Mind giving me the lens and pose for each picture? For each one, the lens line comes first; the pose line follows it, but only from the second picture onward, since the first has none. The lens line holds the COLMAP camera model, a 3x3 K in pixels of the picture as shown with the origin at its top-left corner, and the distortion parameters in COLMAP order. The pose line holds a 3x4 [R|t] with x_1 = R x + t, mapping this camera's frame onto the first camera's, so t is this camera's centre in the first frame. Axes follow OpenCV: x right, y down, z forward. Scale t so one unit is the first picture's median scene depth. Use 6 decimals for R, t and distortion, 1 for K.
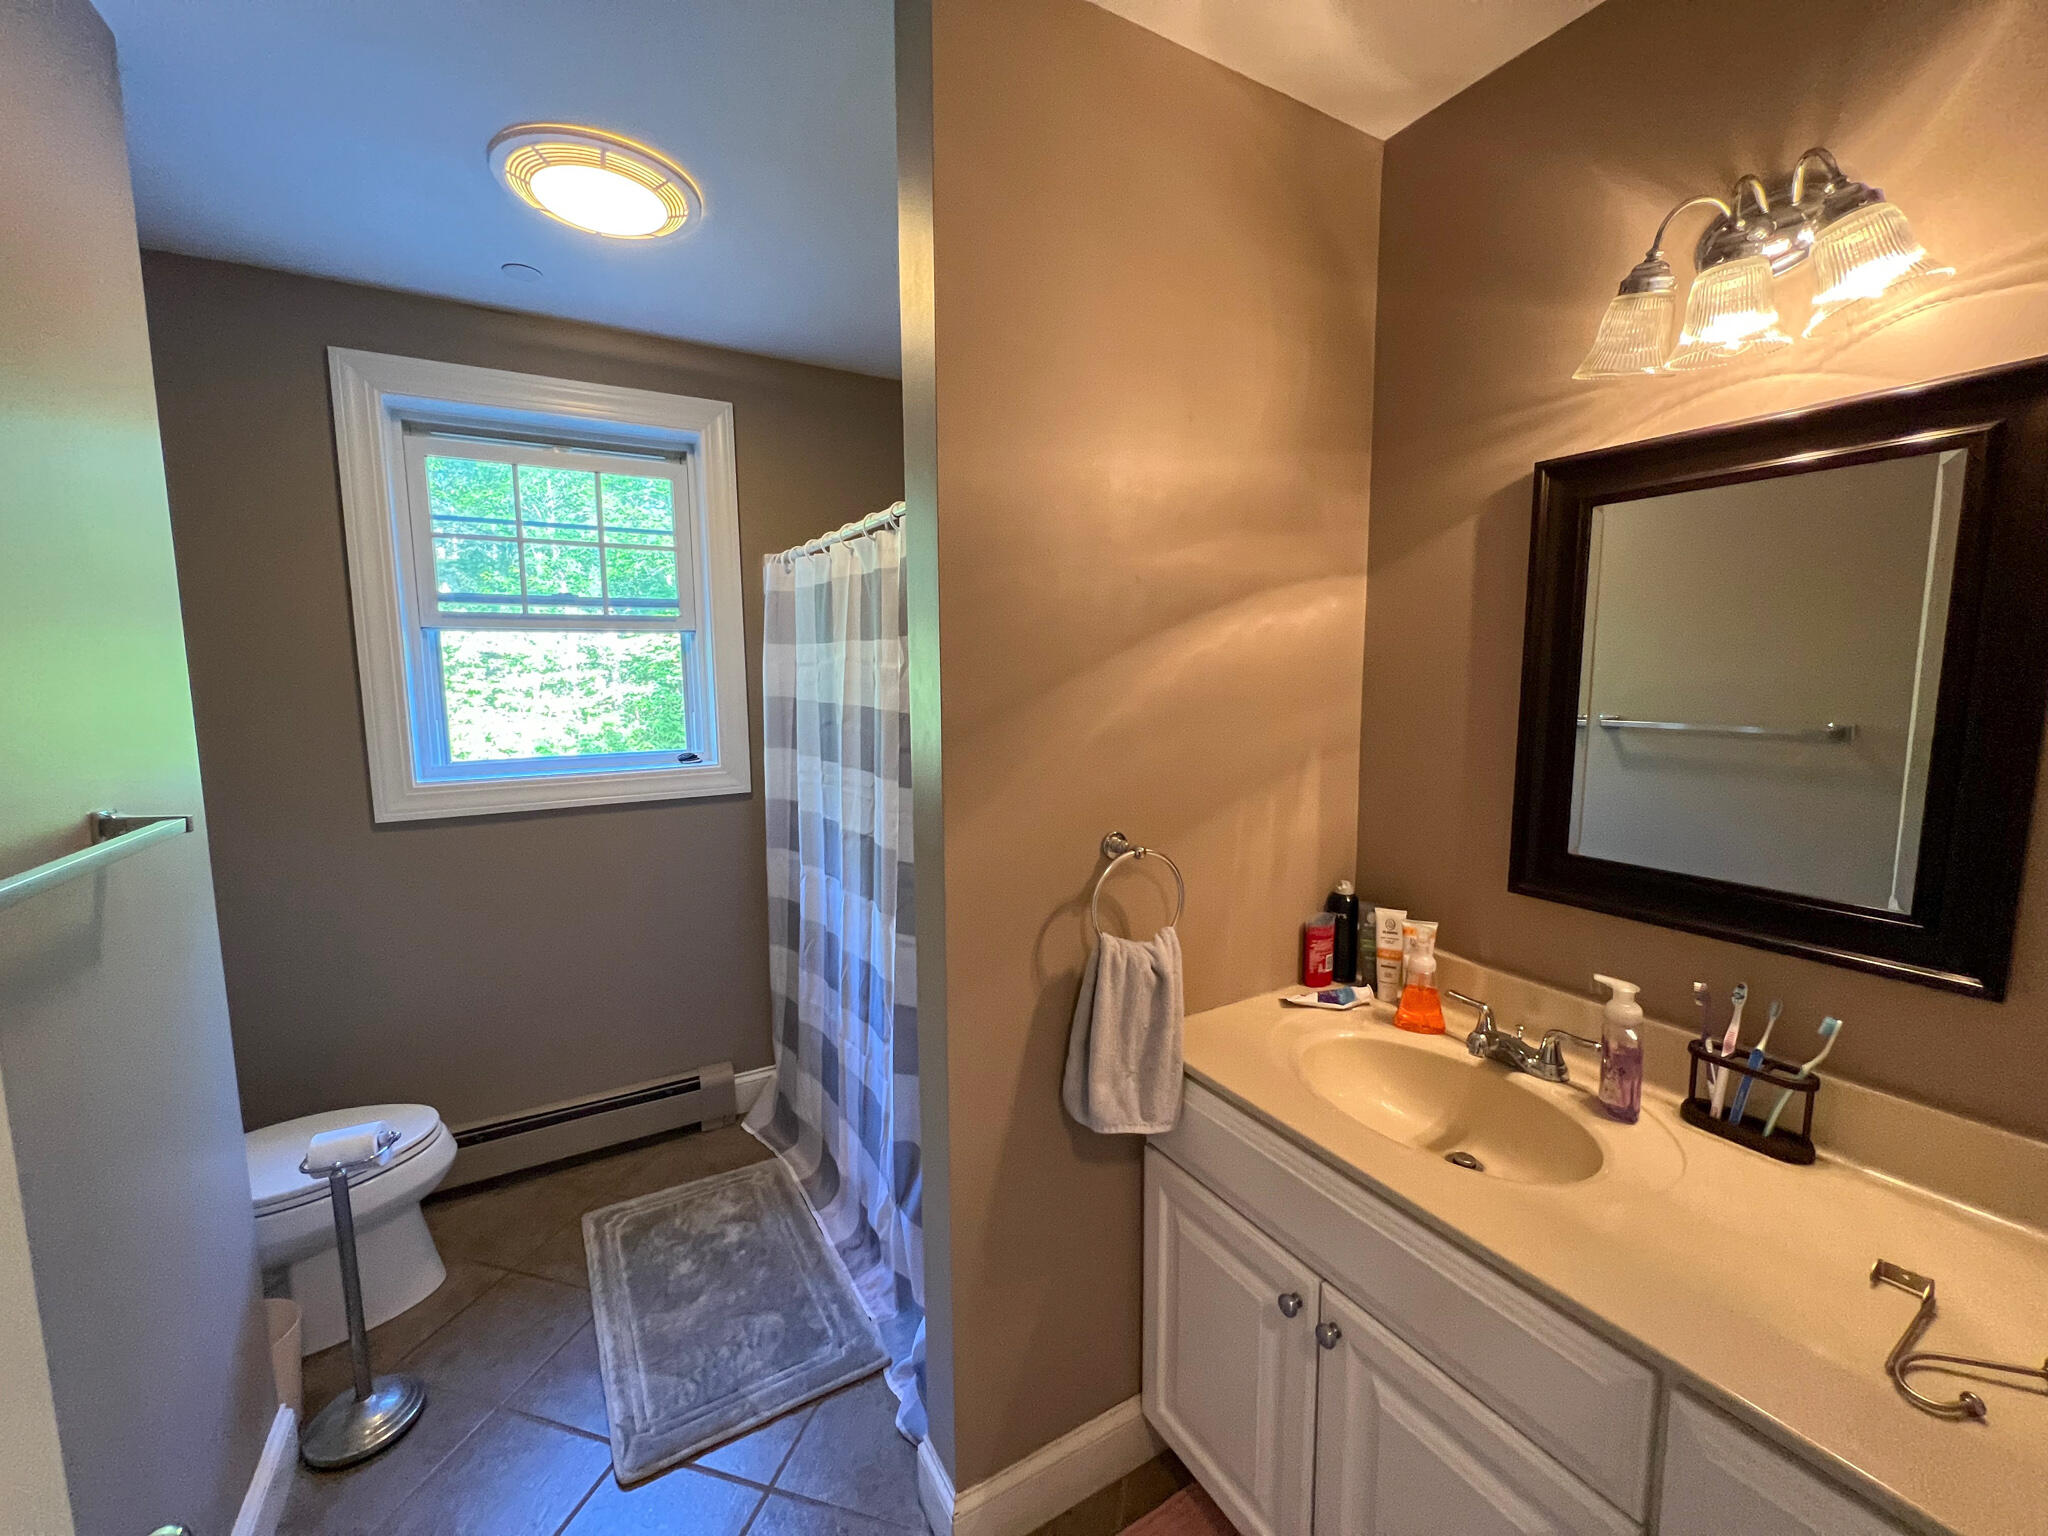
lens RADIAL K [[826.3, 0, 1024.0], [0, 826.3, 768.0], [0, 0, 1]] dist [-0.000960, 0.000162]
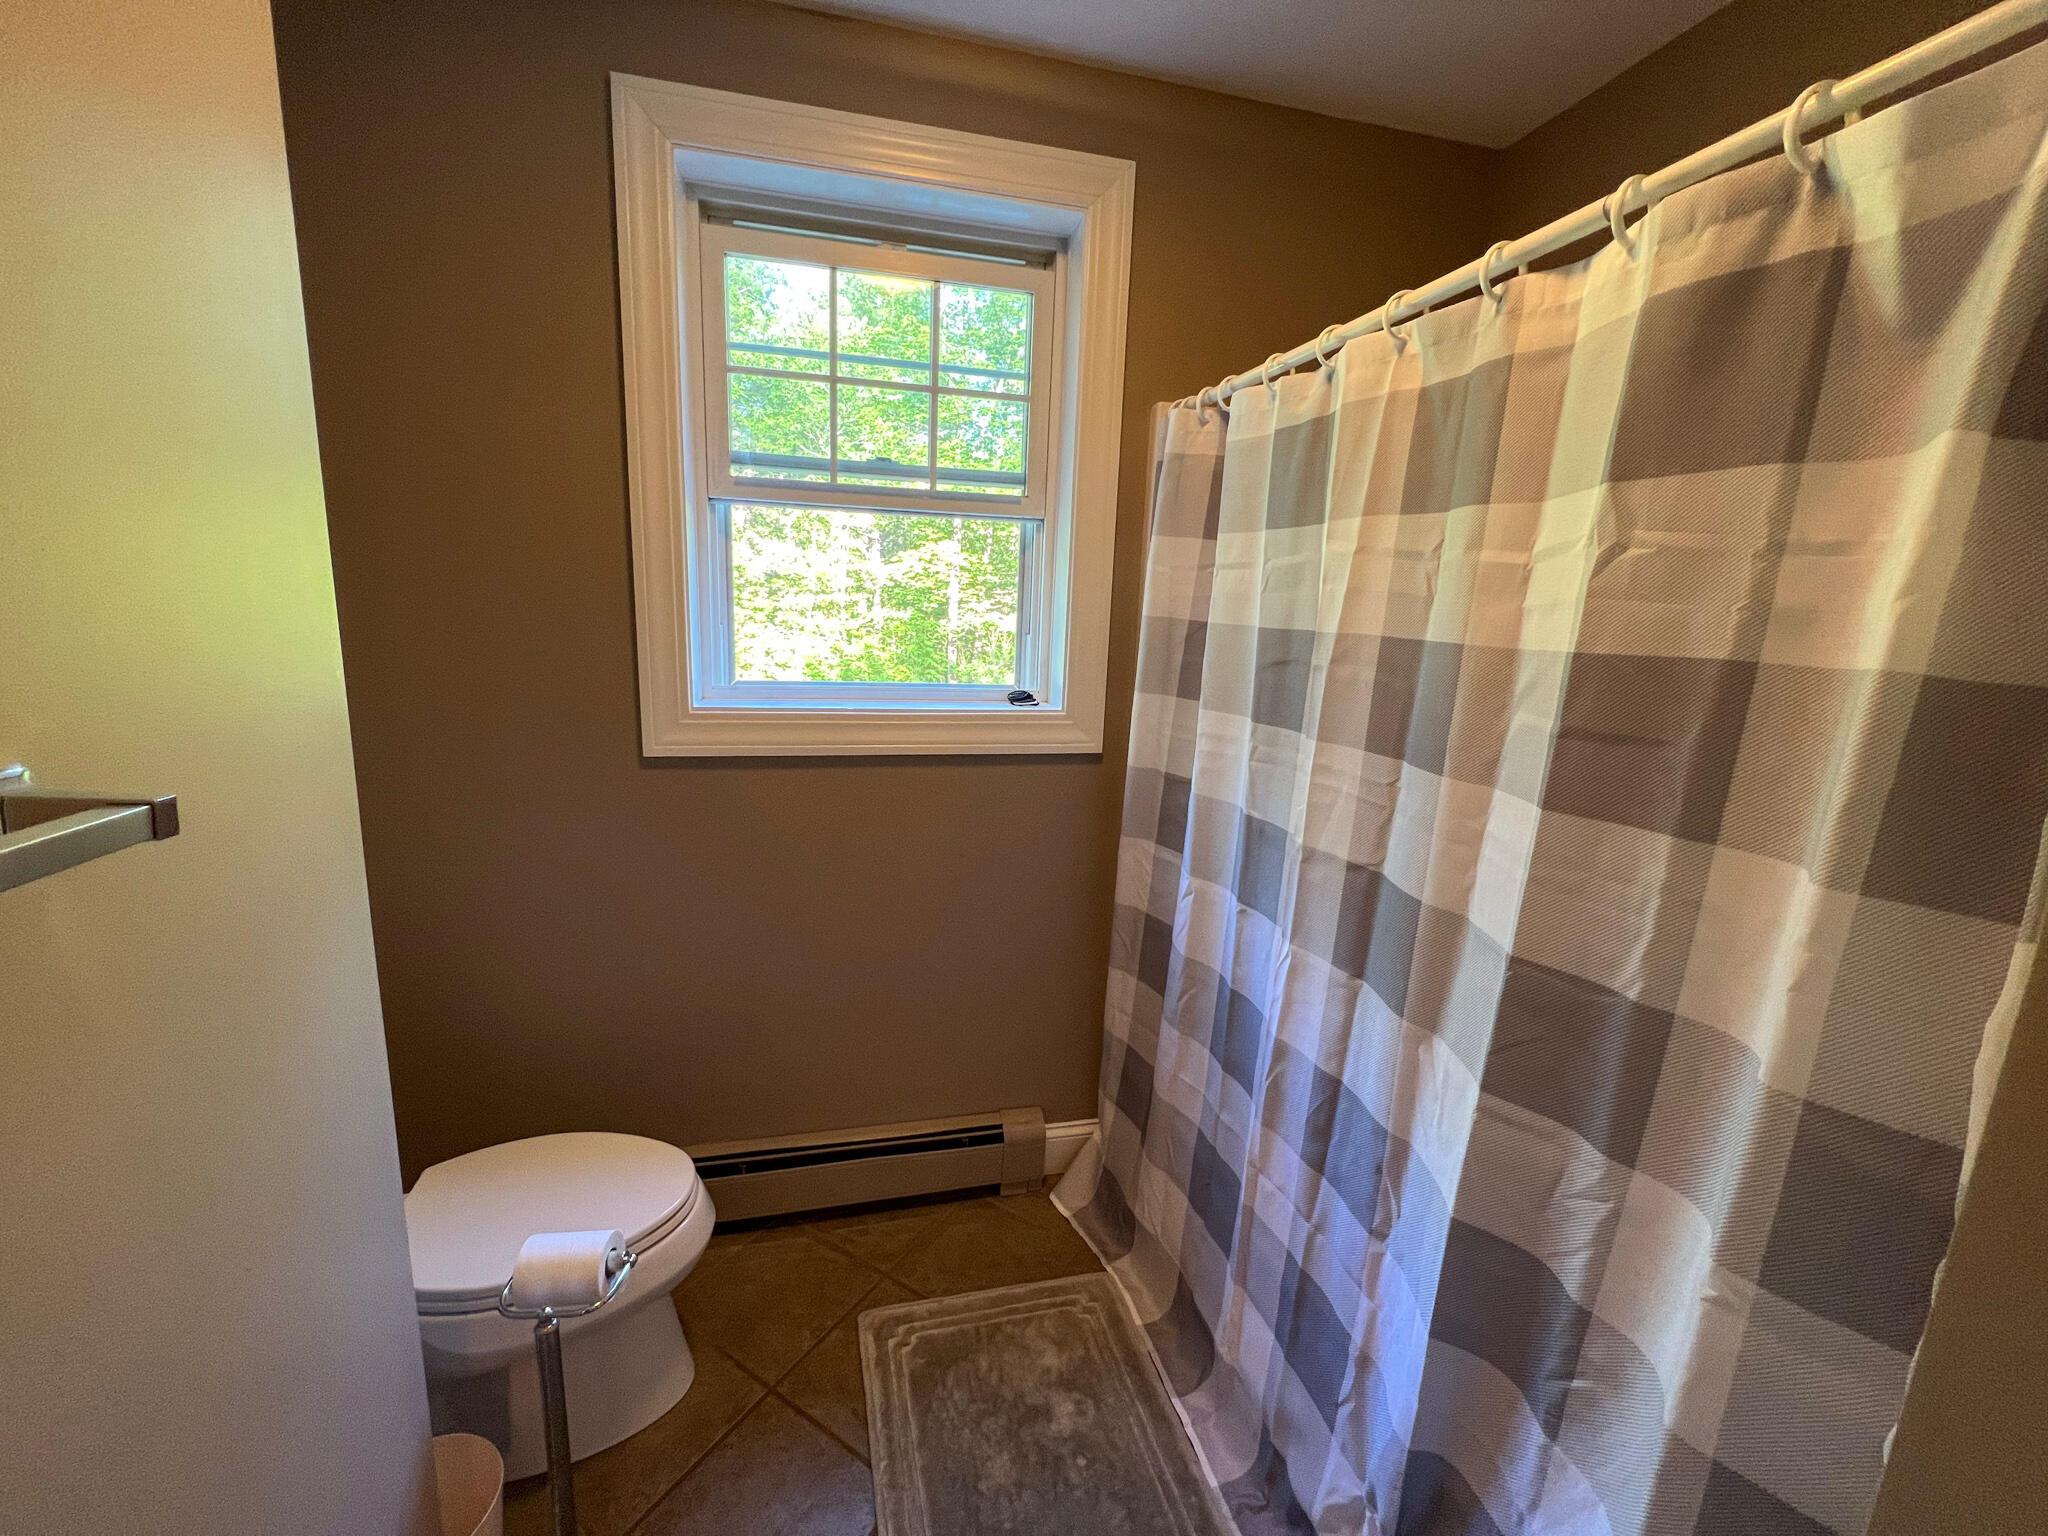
lens RADIAL K [[826.3, 0, 1024.0], [0, 826.3, 768.0], [0, 0, 1]] dist [-0.000960, 0.000162]
pose [[0.960207, 0.097936, -0.261553, -0.227563], [-0.079025, 0.993503, 0.081894, -0.011487], [0.267875, -0.057966, 0.961708, 0.329657]]
